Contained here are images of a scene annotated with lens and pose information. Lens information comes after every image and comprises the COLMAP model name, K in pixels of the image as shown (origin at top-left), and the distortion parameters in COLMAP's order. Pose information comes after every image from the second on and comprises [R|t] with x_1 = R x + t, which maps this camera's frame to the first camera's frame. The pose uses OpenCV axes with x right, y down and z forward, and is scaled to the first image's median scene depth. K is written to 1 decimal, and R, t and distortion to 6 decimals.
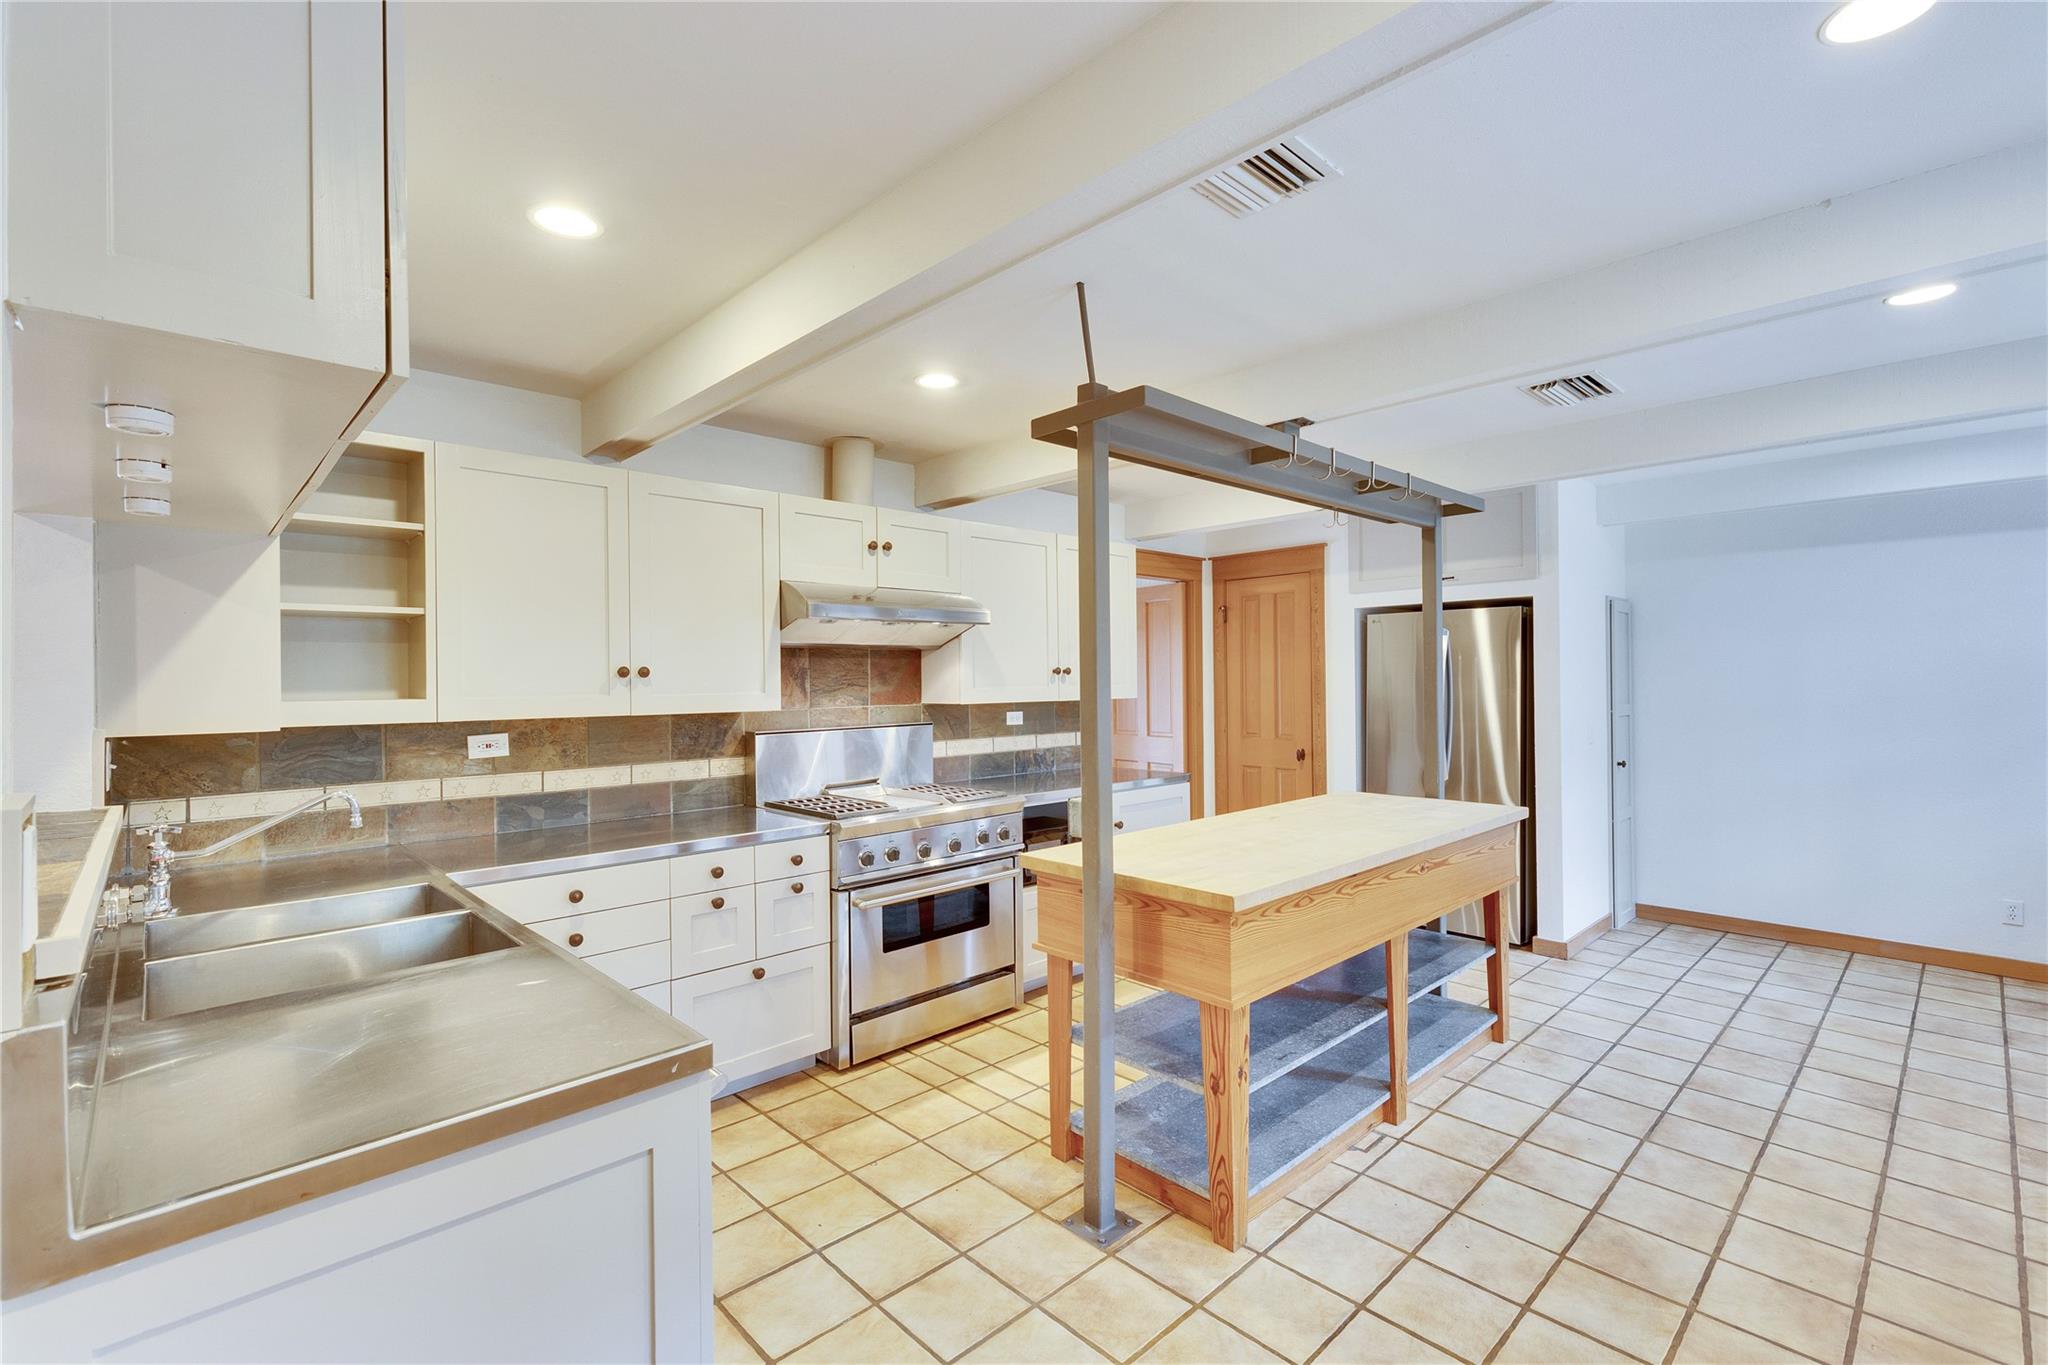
lens RADIAL K [[910.2, 0, 1024.0], [0, 910.2, 682.5], [0, 0, 1]] dist [0.004288, -0.000341]
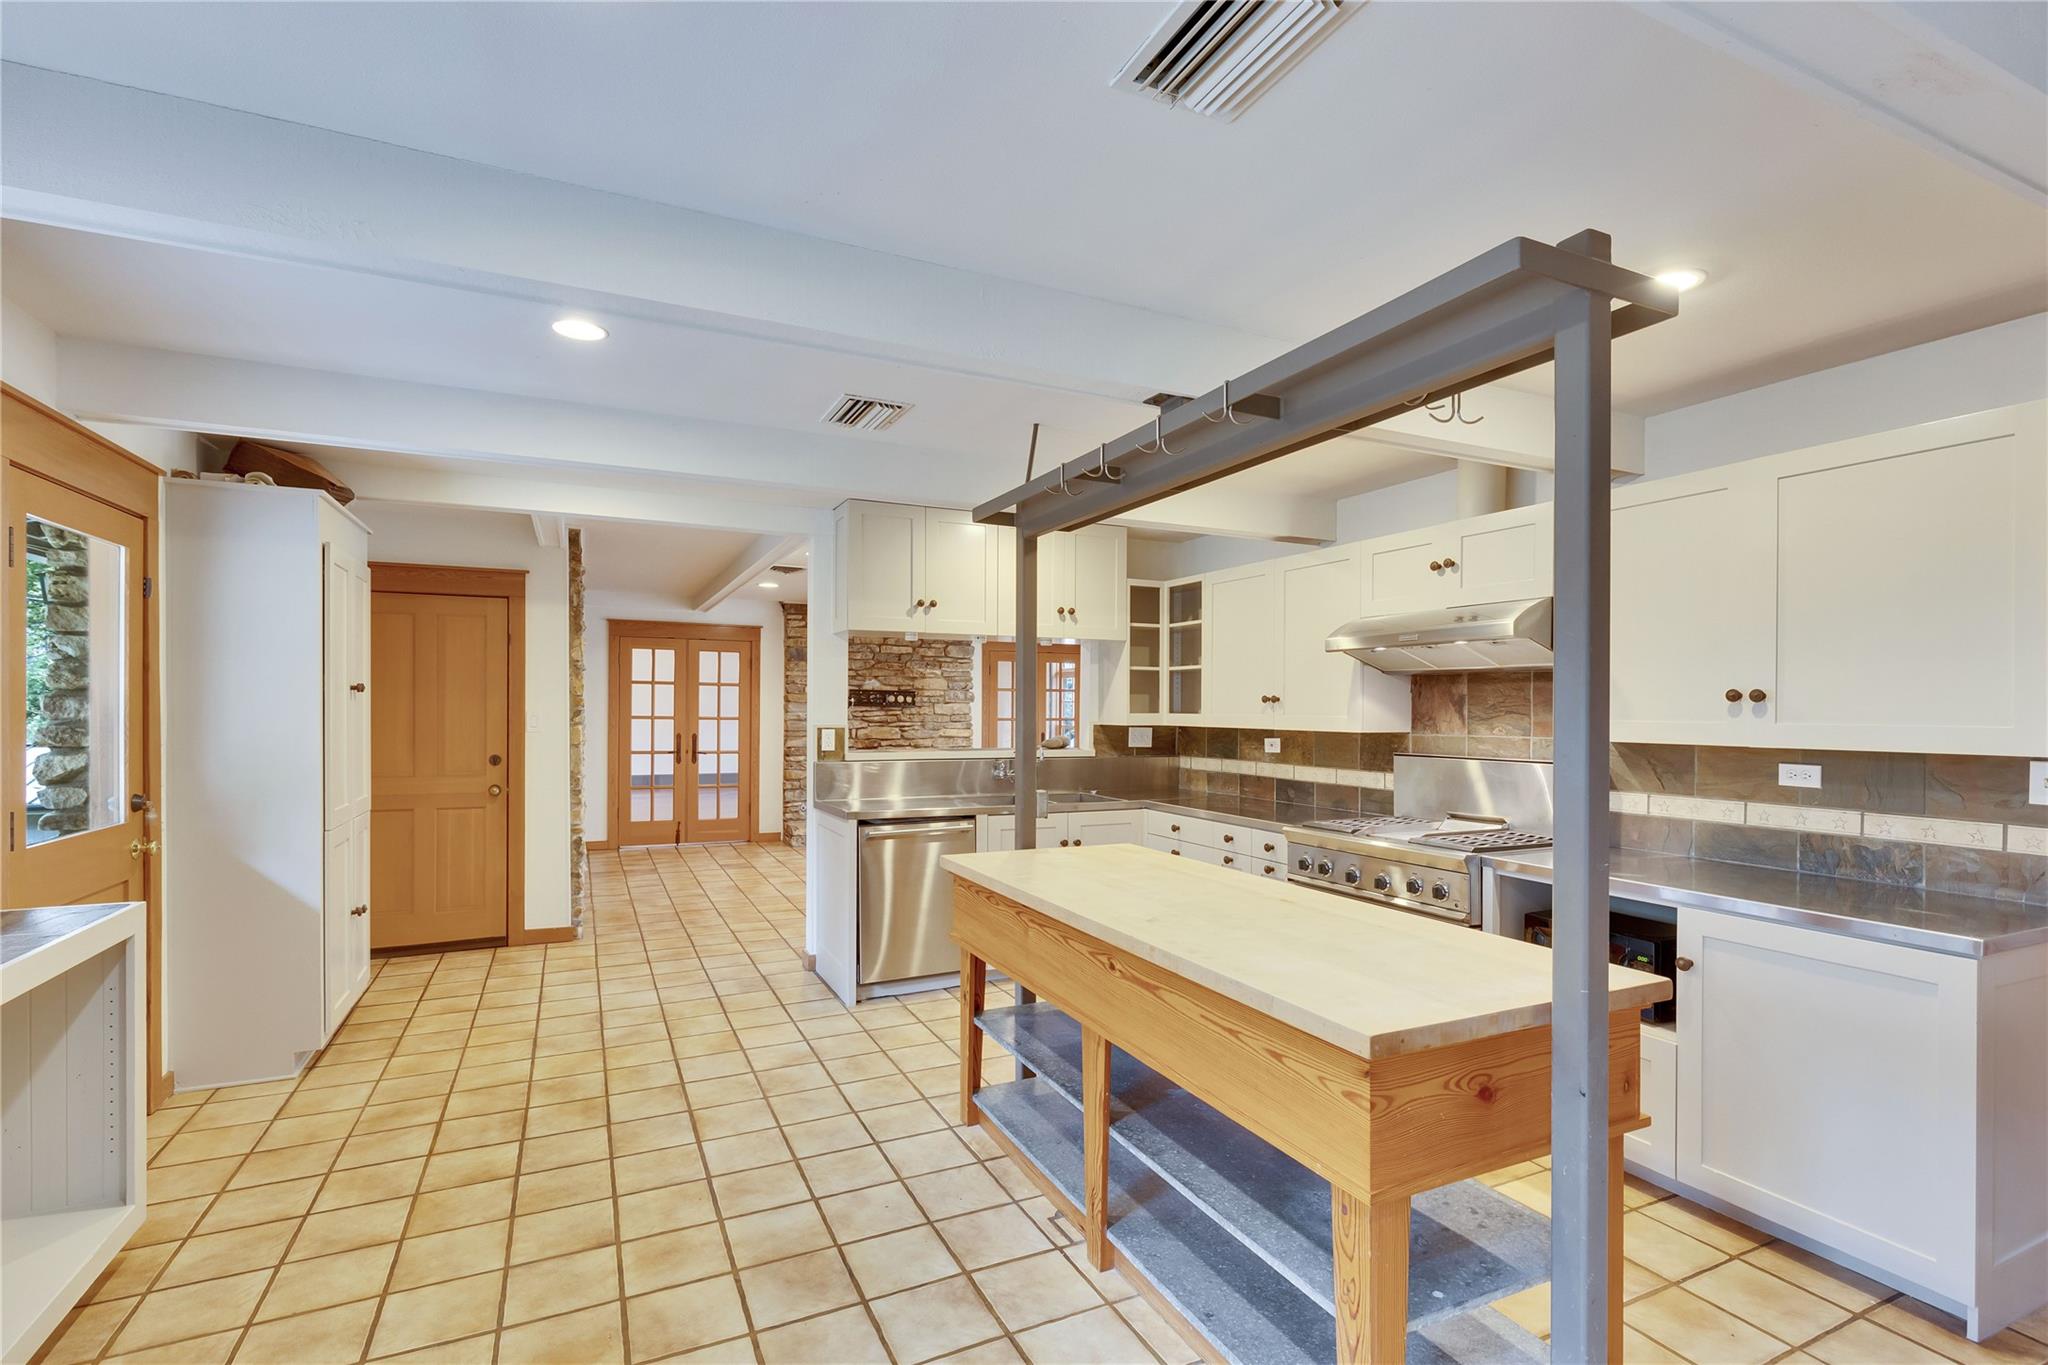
lens RADIAL K [[928.8, 0, 1023.2], [0, 928.8, 711.6], [0, 0, 1]] dist [0.001332, -0.000229]
pose [[-0.310656, 0.012396, -0.950442, 1.057989], [-0.007249, 0.999855, 0.015410, -0.011402], [0.950495, 0.011677, -0.310521, 1.049743]]
